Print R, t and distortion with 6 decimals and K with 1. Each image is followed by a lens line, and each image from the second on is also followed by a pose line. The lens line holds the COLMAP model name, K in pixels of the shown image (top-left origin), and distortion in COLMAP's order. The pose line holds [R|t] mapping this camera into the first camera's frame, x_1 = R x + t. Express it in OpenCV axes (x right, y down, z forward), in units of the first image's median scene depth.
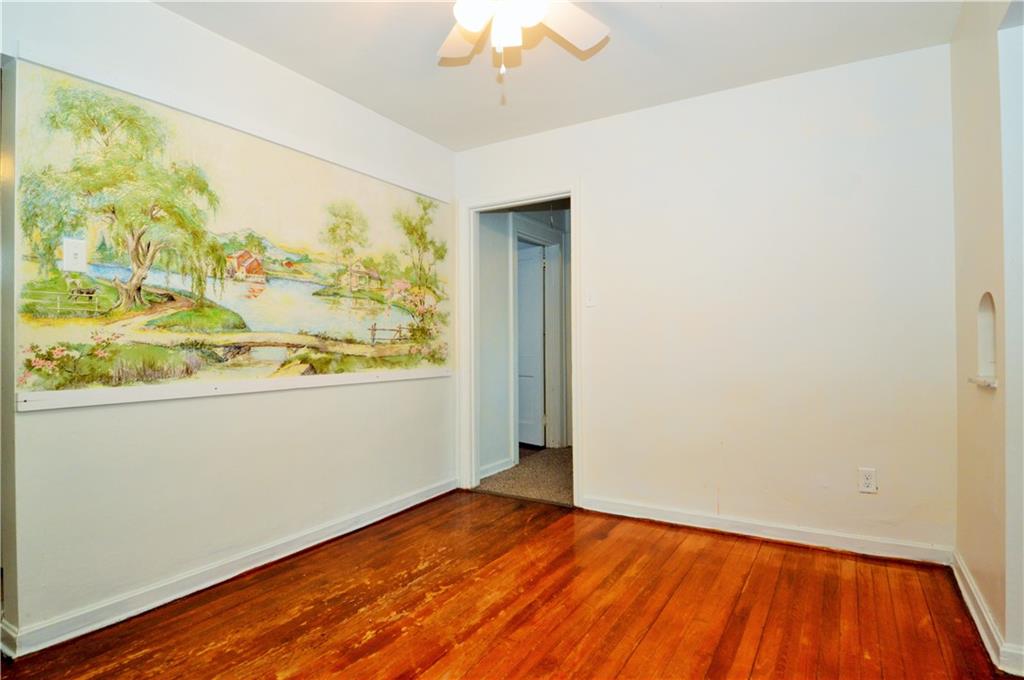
lens RADIAL K [[554.5, 0, 512.6], [0, 554.5, 337.4], [0, 0, 1]] dist [0.056805, -0.060582]
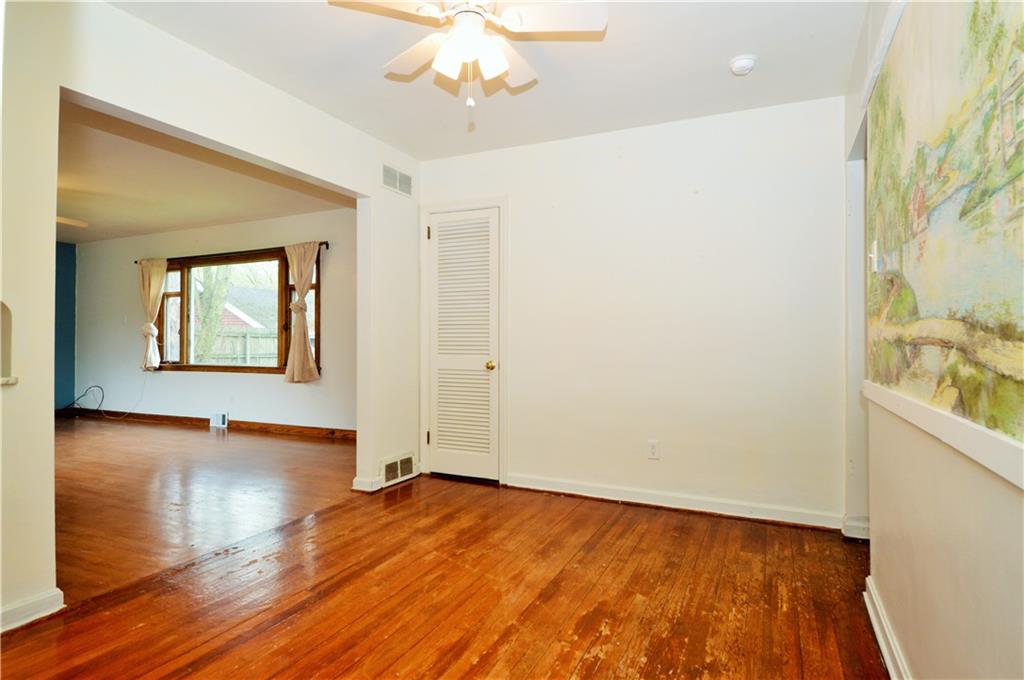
lens RADIAL K [[554.5, 0, 512.6], [0, 554.5, 337.4], [0, 0, 1]] dist [0.056805, -0.060582]
pose [[-0.995183, 0.003212, -0.097982, 0.006235], [0.005096, 0.999807, -0.018982, 0.022607], [0.097902, -0.019390, -0.995007, 1.957287]]
